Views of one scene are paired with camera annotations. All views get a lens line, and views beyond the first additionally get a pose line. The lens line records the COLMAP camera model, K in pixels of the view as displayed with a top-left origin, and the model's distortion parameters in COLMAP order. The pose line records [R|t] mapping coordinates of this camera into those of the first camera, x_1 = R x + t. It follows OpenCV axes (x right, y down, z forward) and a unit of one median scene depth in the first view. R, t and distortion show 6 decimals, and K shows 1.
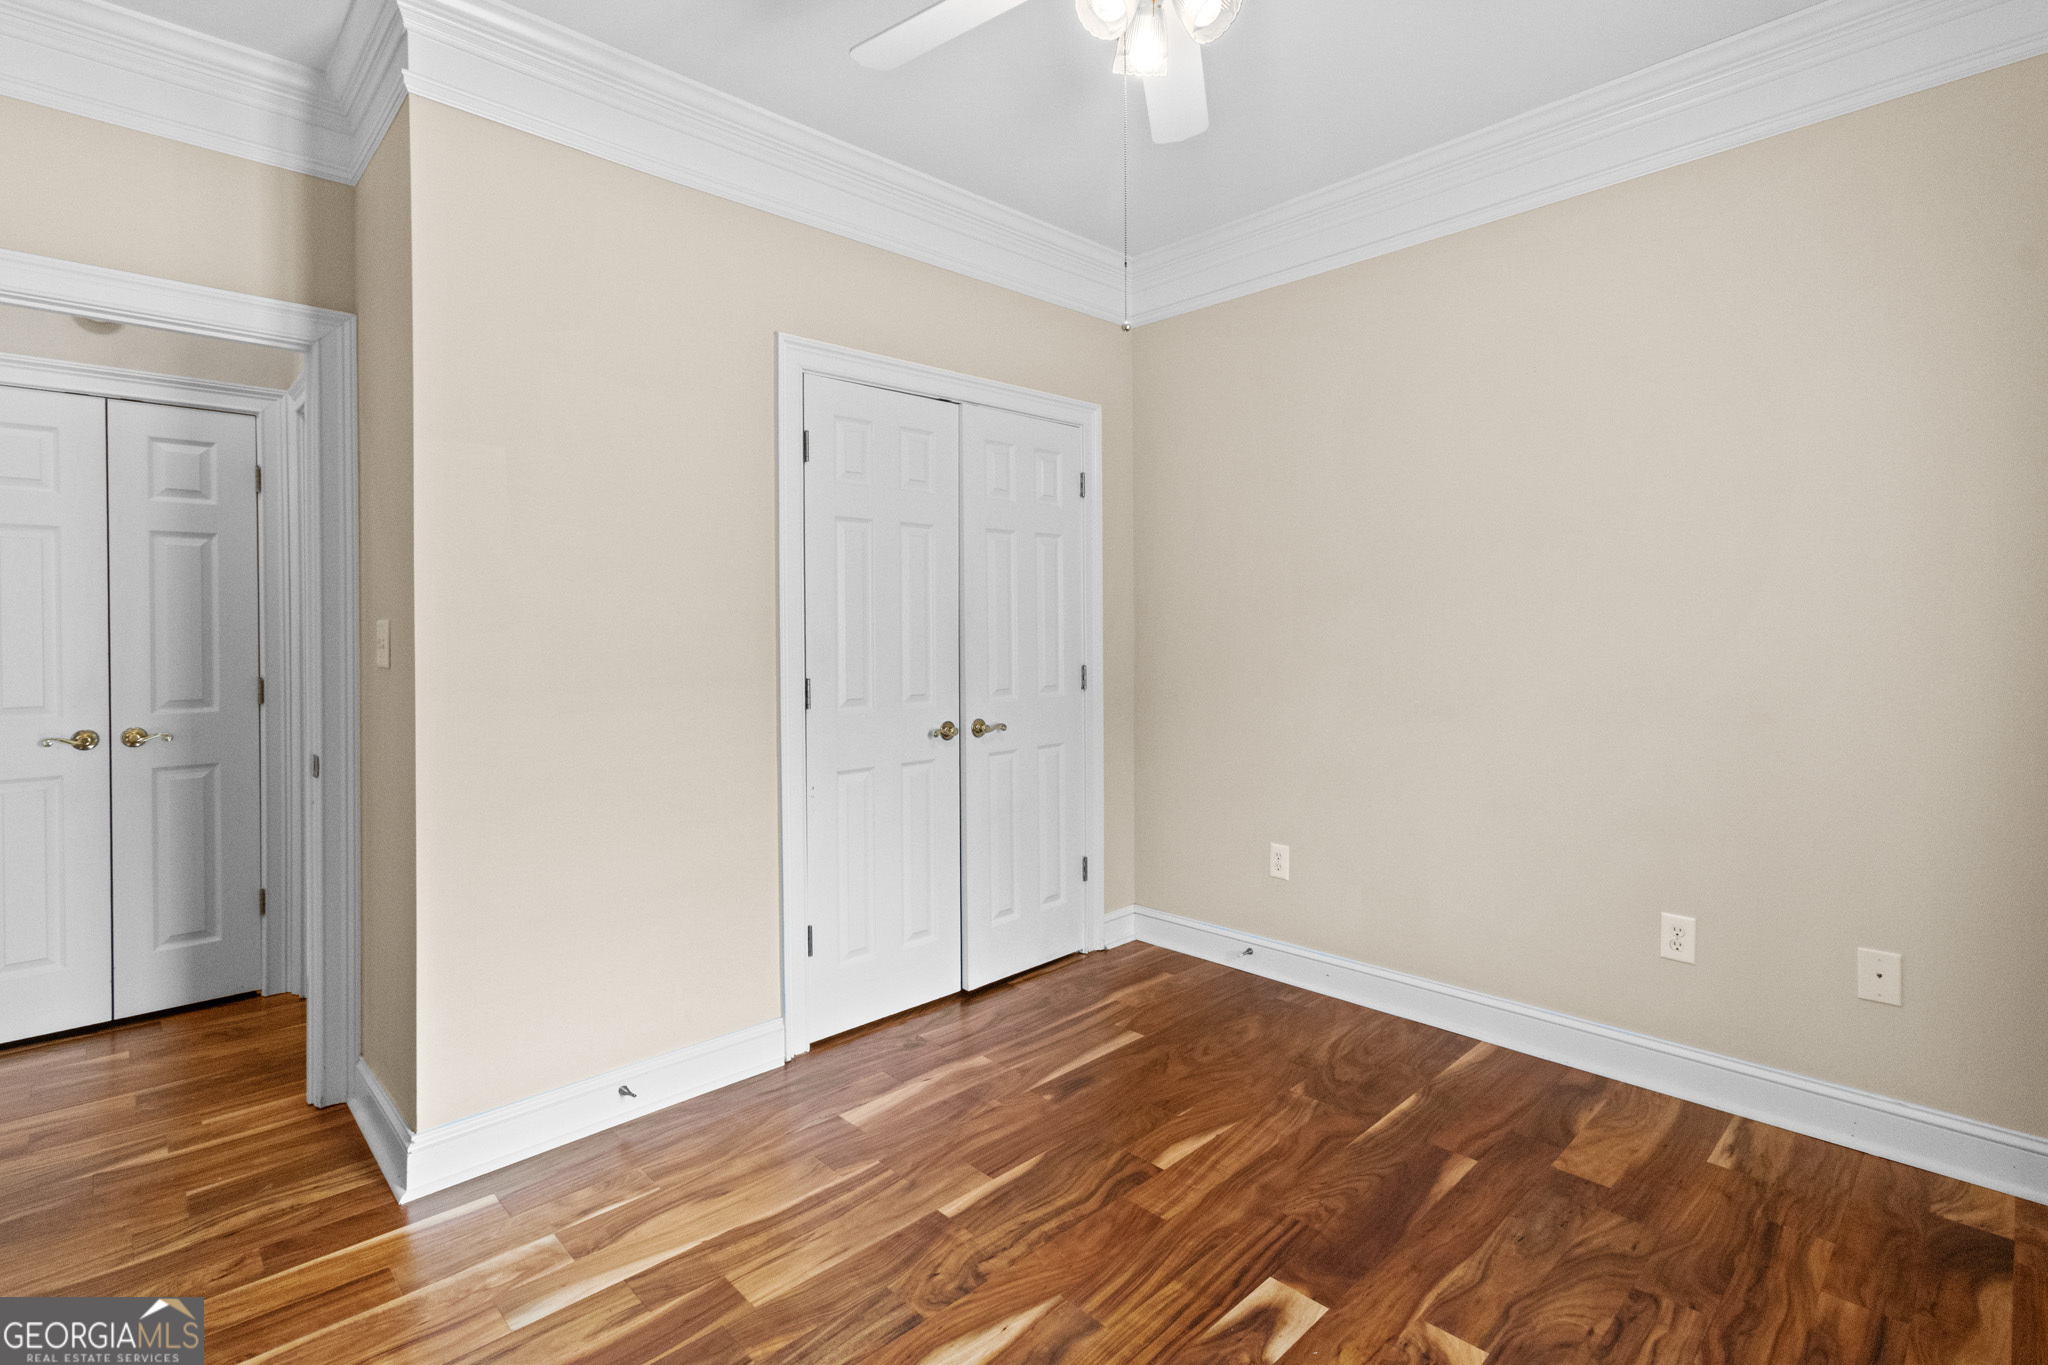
lens RADIAL K [[956.8, 0, 1014.7], [0, 956.8, 638.6], [0, 0, 1]] dist [0.000854, -0.000544]
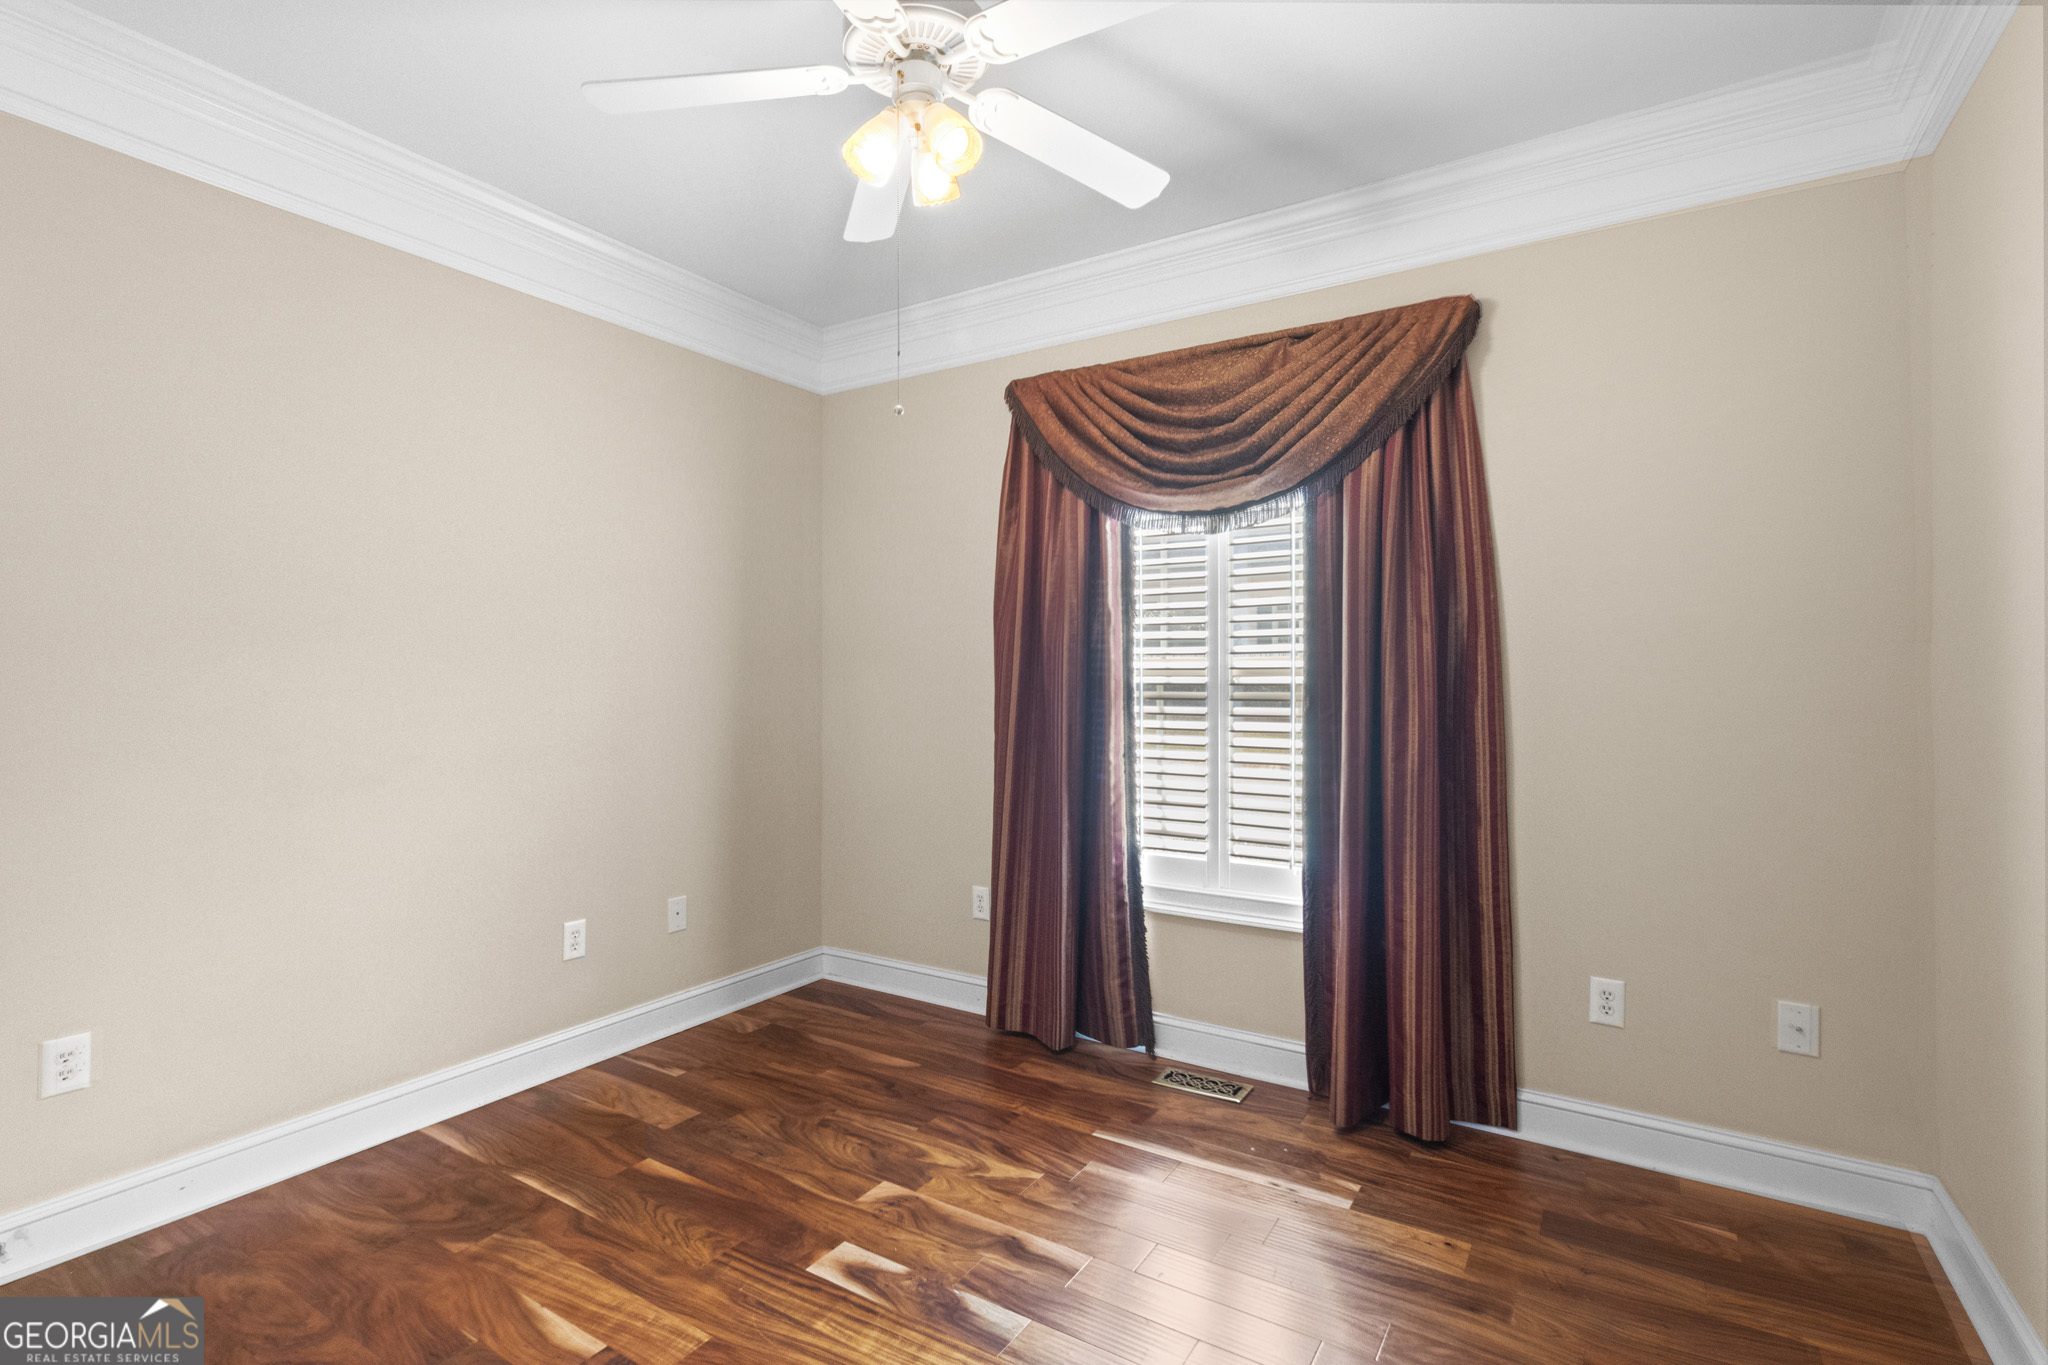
lens RADIAL K [[956.8, 0, 1024.7], [0, 956.8, 678.8], [0, 0, 1]] dist [0.000854, -0.000544]
pose [[-0.244260, 0.008642, 0.969671, -0.716217], [0.011955, 0.999911, -0.005900, -0.006961], [-0.969636, 0.010152, -0.244341, 0.831212]]
